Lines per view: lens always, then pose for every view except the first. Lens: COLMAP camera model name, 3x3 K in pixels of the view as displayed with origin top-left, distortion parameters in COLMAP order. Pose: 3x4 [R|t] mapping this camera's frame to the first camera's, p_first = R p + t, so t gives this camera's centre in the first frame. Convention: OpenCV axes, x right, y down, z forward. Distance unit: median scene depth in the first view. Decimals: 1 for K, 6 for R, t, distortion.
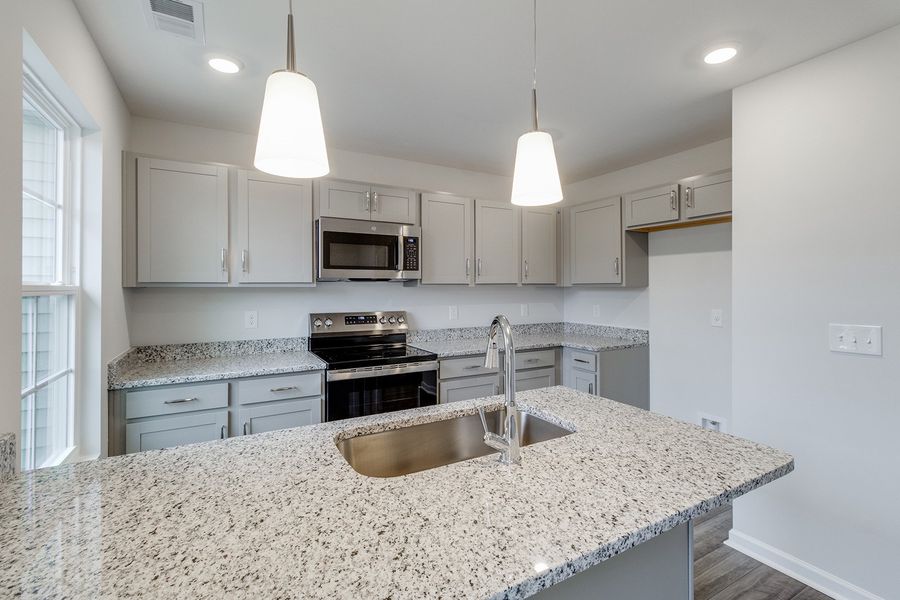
lens RADIAL K [[410.6, 0, 453.4], [0, 410.6, 286.7], [0, 0, 1]] dist [0.000882, -0.000089]
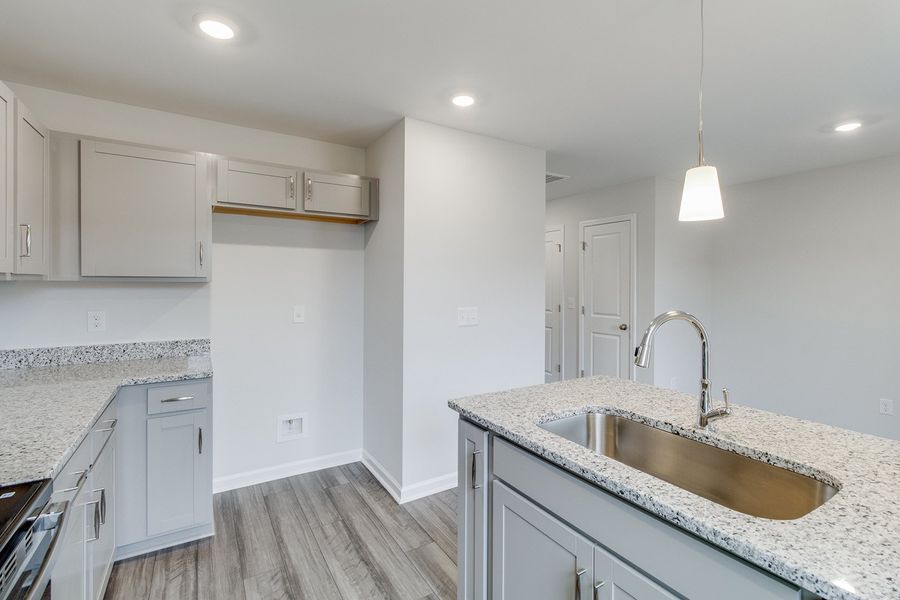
lens RADIAL K [[420.6, 0, 454.1], [0, 420.6, 285.0], [0, 0, 1]] dist [0.005321, 0.000343]
pose [[-0.051102, -0.001115, 0.998693, -0.949492], [-0.007903, 0.999969, 0.000712, 0.001373], [-0.998662, -0.007857, -0.051109, 1.601148]]
